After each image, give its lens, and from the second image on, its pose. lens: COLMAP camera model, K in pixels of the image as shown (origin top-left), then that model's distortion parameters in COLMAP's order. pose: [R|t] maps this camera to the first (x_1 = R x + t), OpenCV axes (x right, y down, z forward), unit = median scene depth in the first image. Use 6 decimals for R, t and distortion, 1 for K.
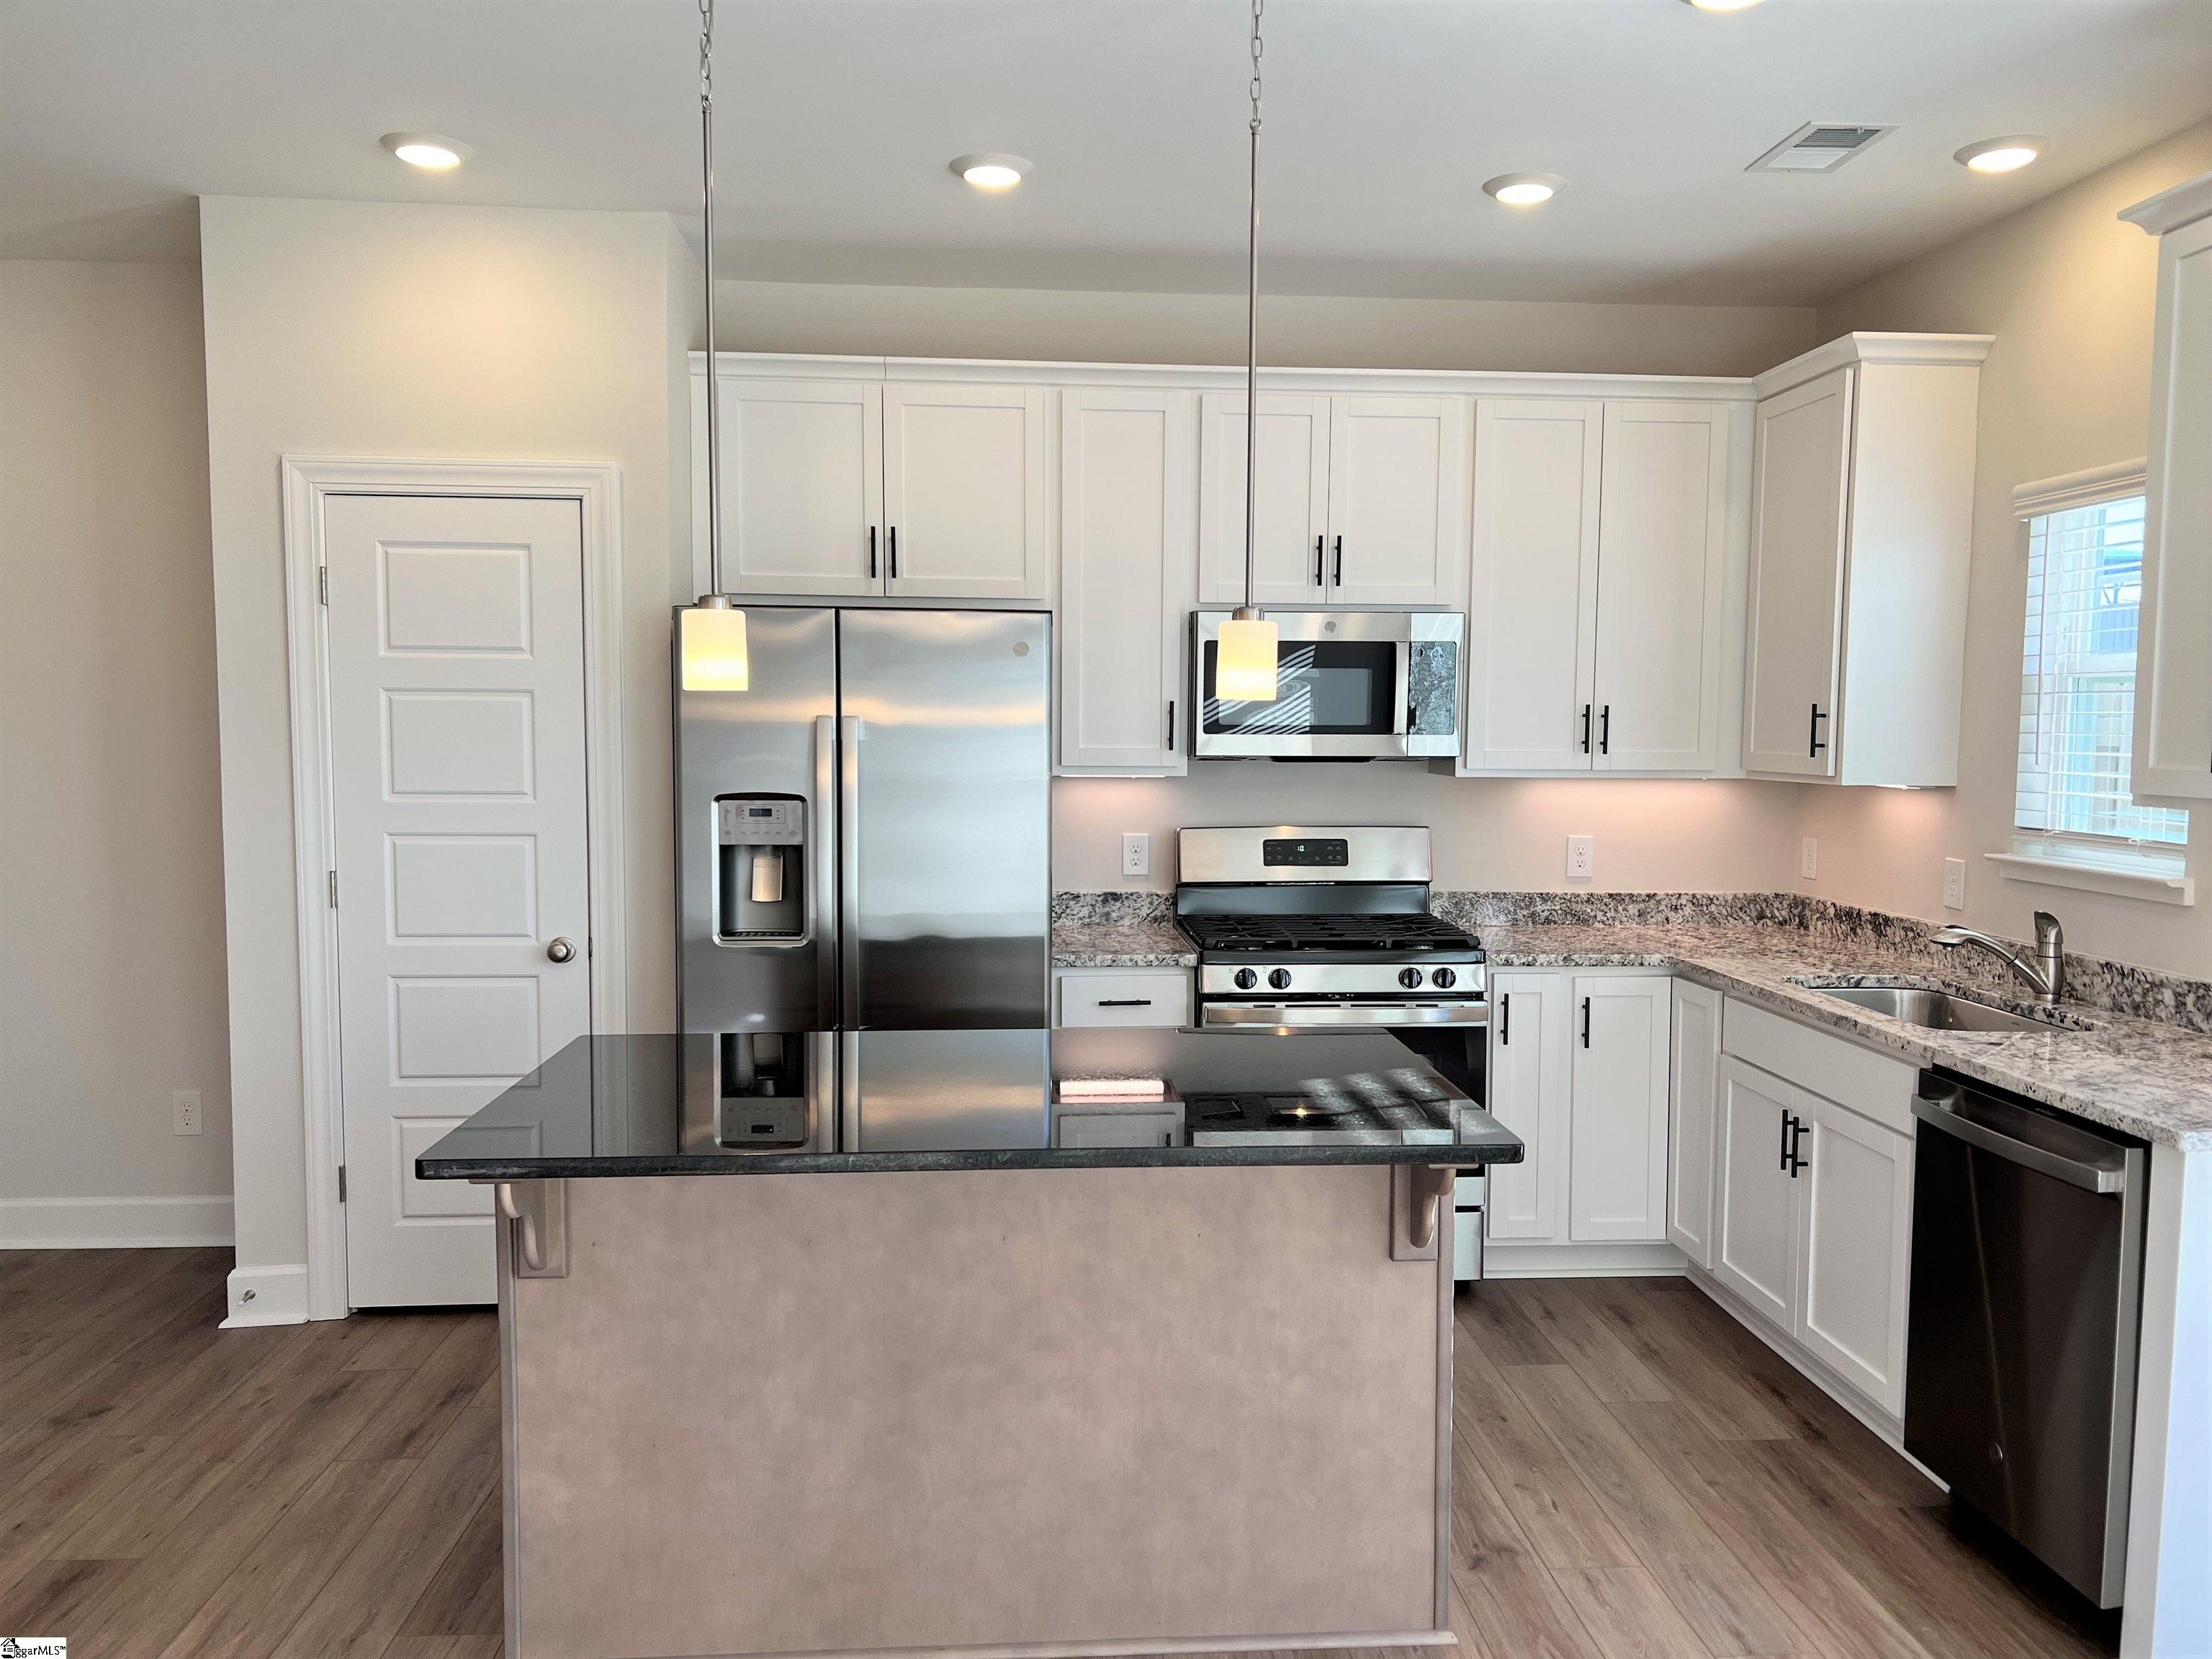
lens RADIAL K [[1654.4, 0, 1138.9], [0, 1654.4, 851.8], [0, 0, 1]] dist [0.042812, -0.053092]
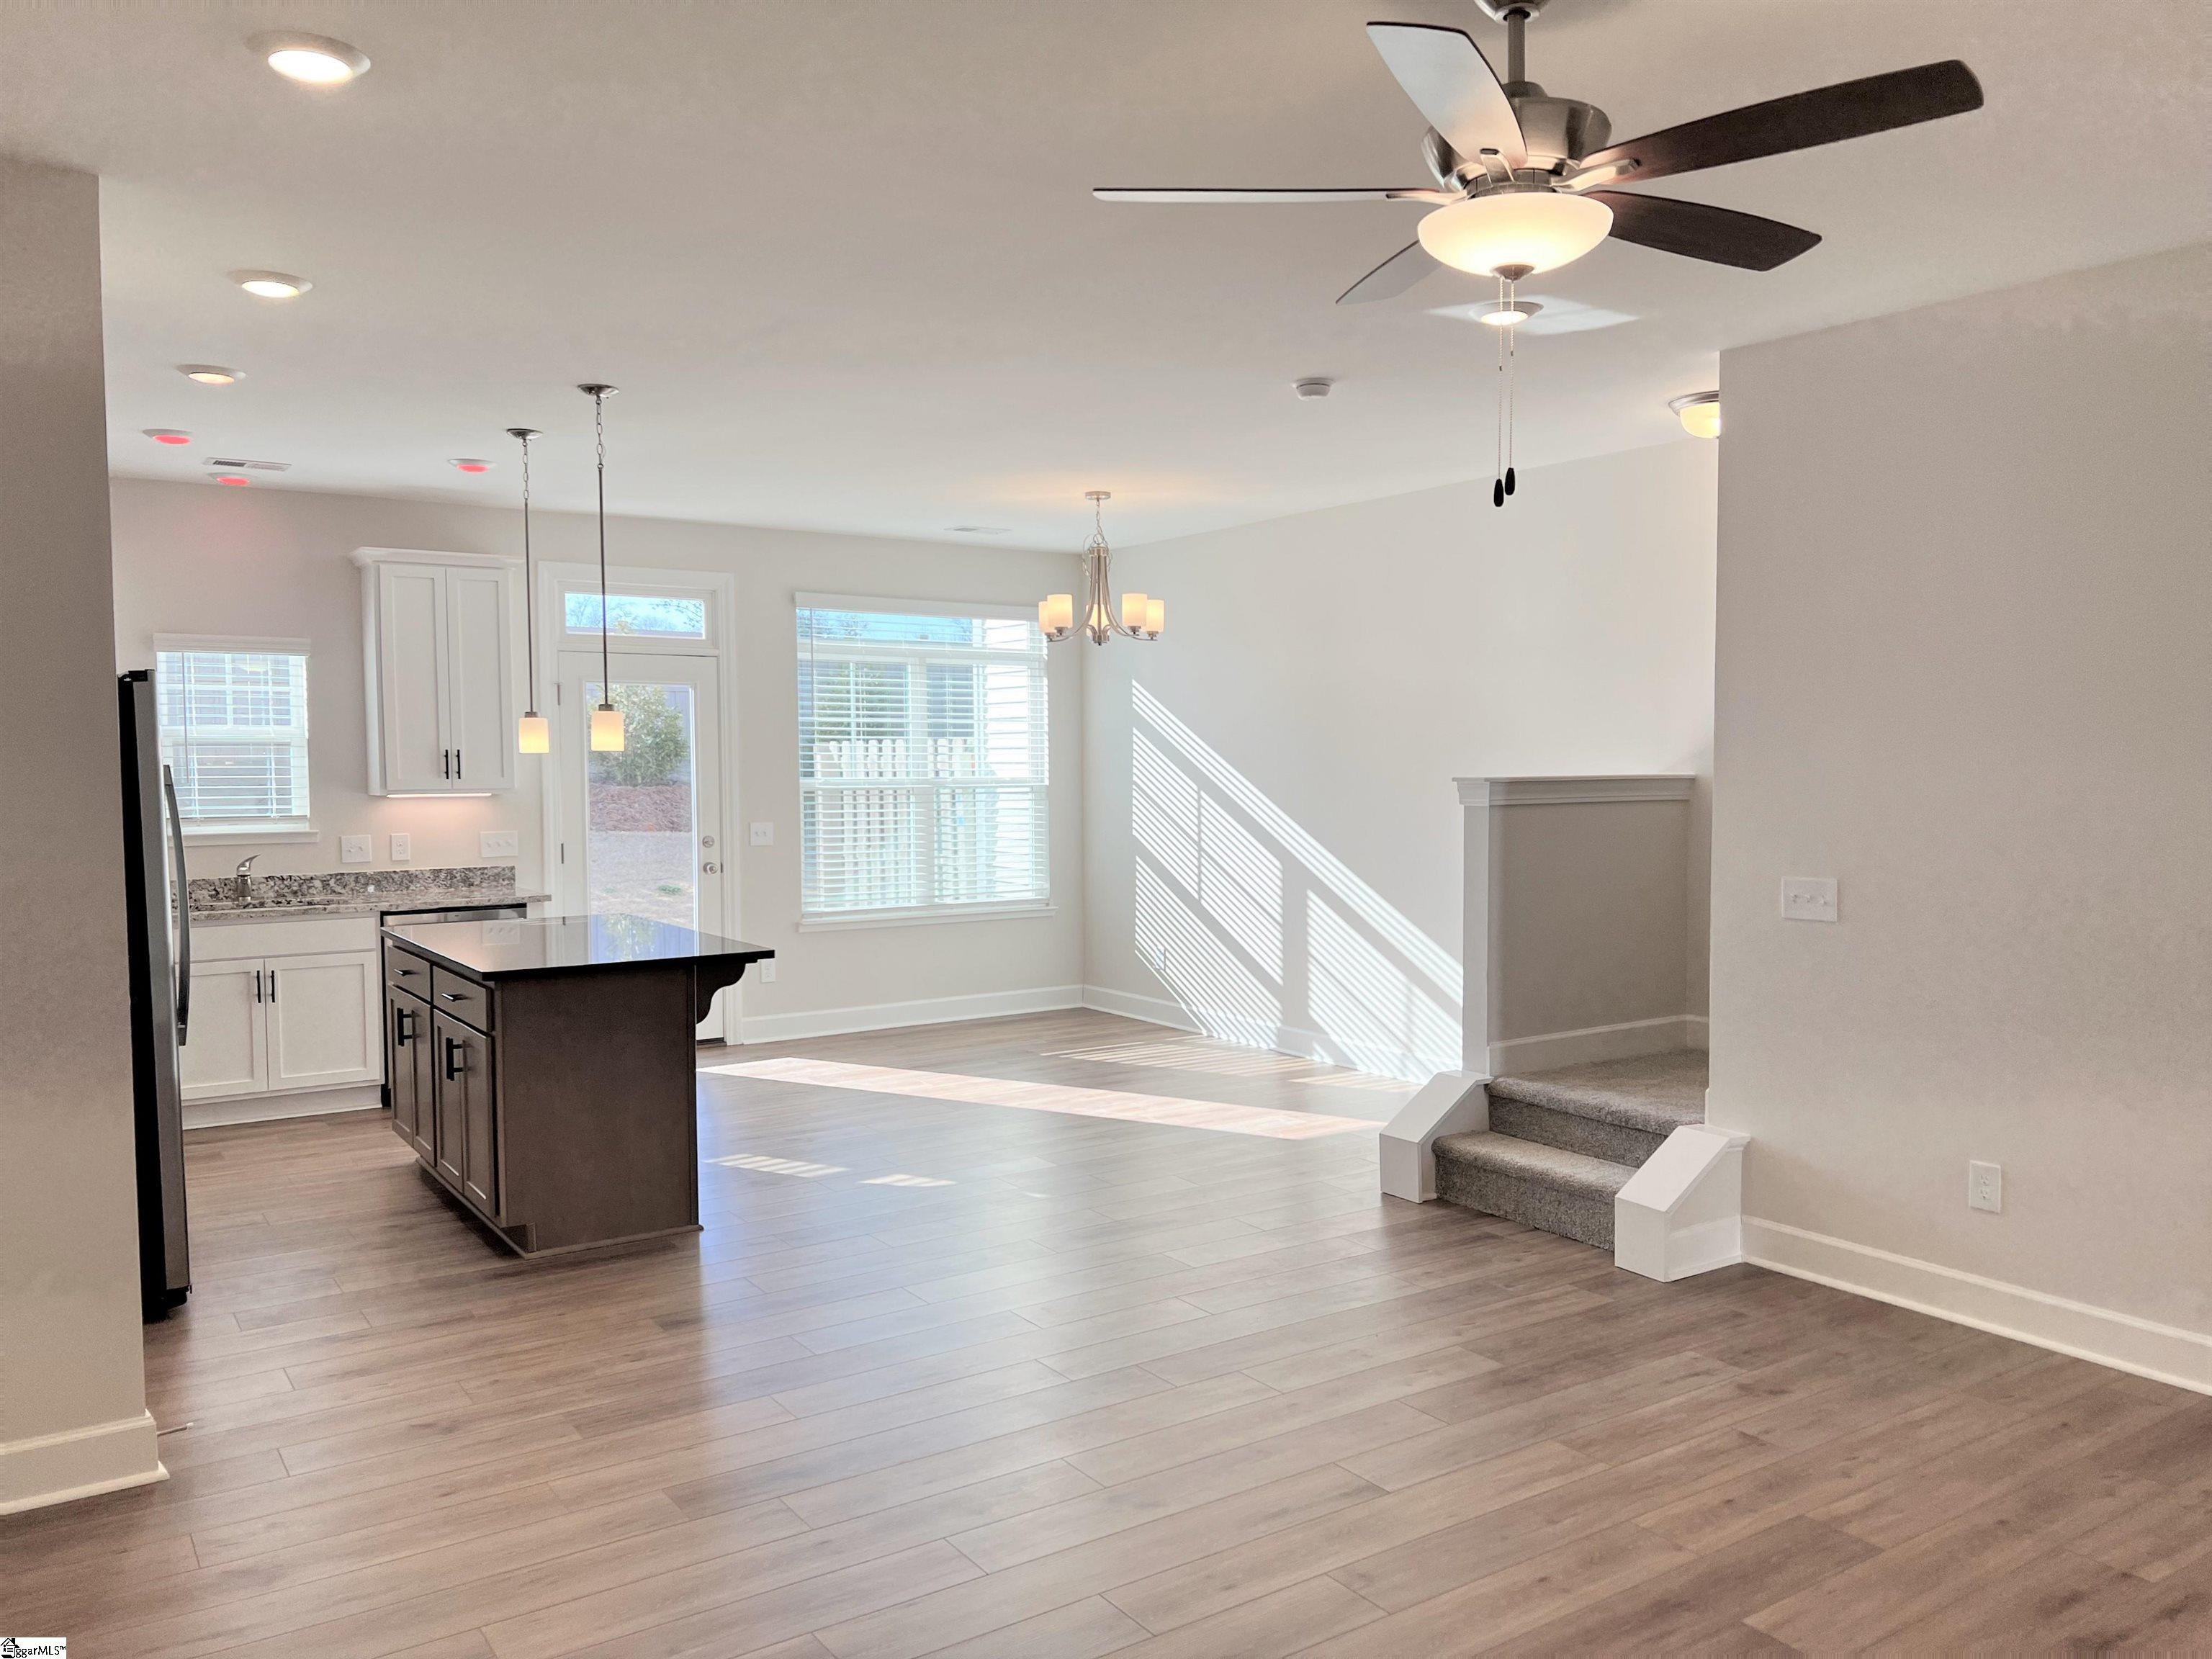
lens RADIAL K [[1654.4, 0, 1074.2], [0, 1654.4, 838.0], [0, 0, 1]] dist [0.042812, -0.053092]
pose [[-0.473868, -0.049377, 0.879210, -1.563589], [0.071387, 0.992986, 0.094243, -0.095458], [-0.877697, 0.107423, -0.467020, 0.982466]]
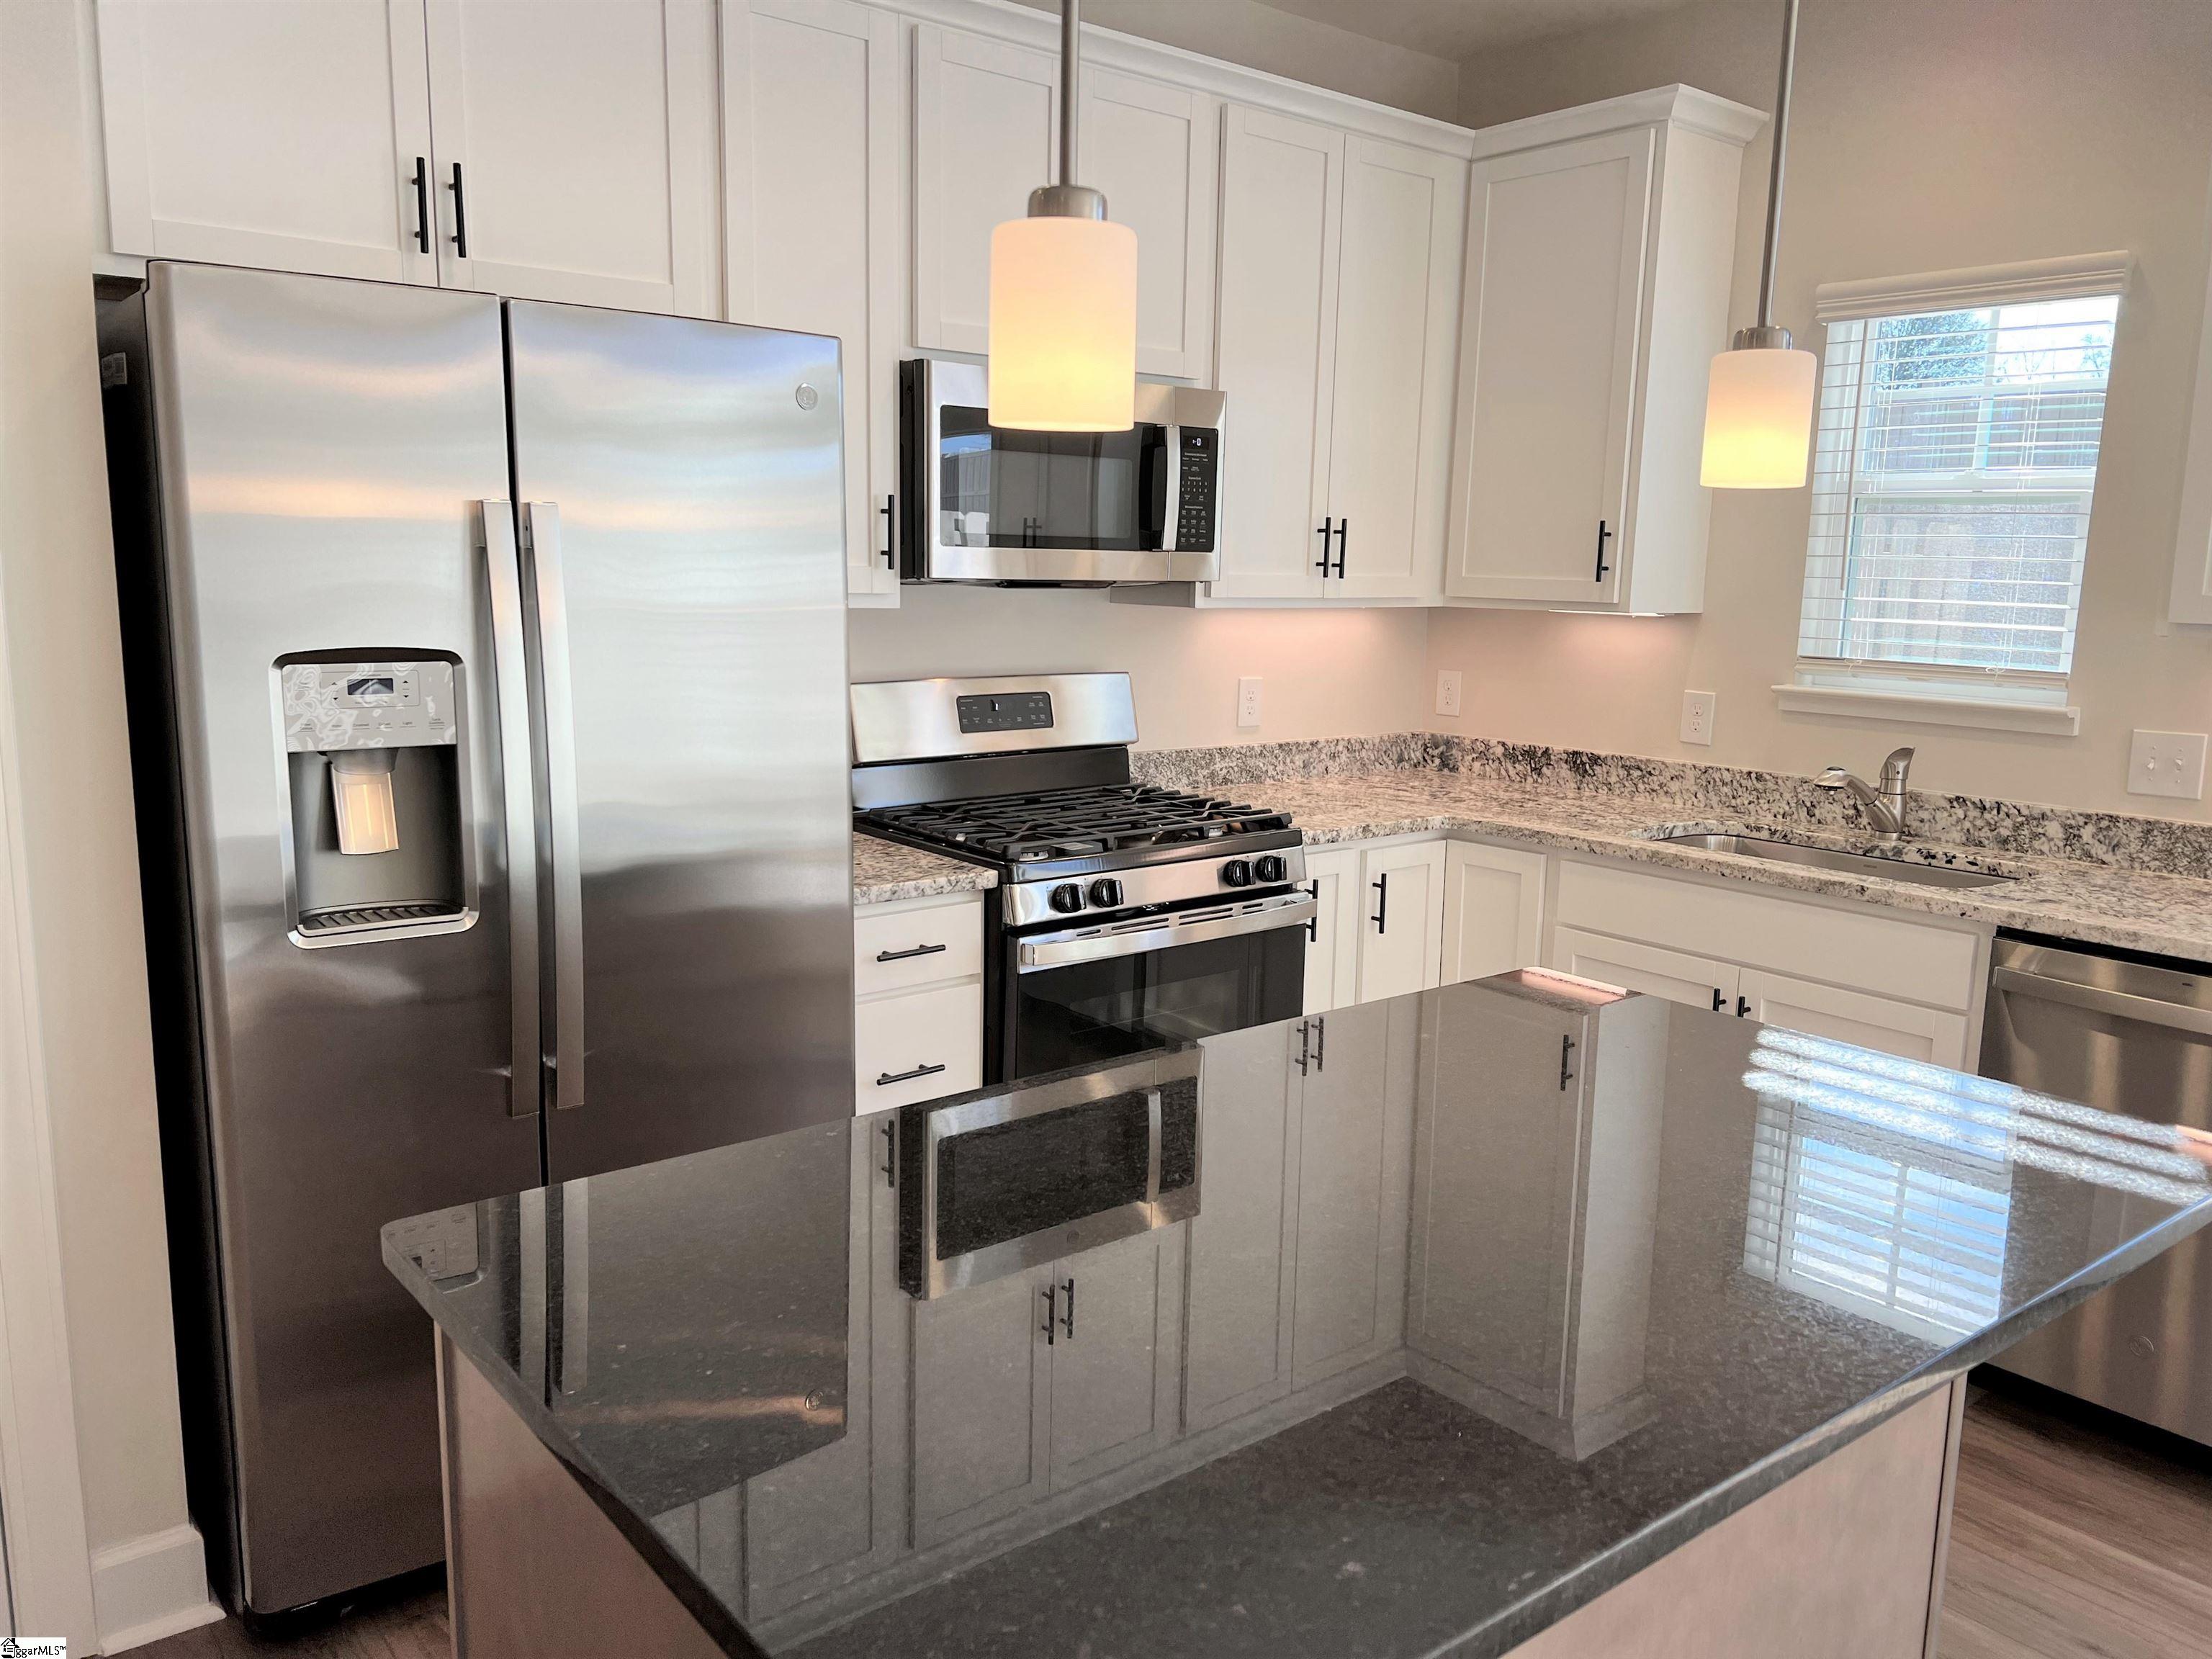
lens RADIAL K [[1654.4, 0, 1117.2], [0, 1654.4, 840.9], [0, 0, 1]] dist [0.042812, -0.053092]
pose [[0.825209, -0.086190, 0.558212, -0.330007], [0.029683, 0.993541, 0.109526, -0.025767], [-0.564047, -0.073812, 0.822437, 0.432316]]
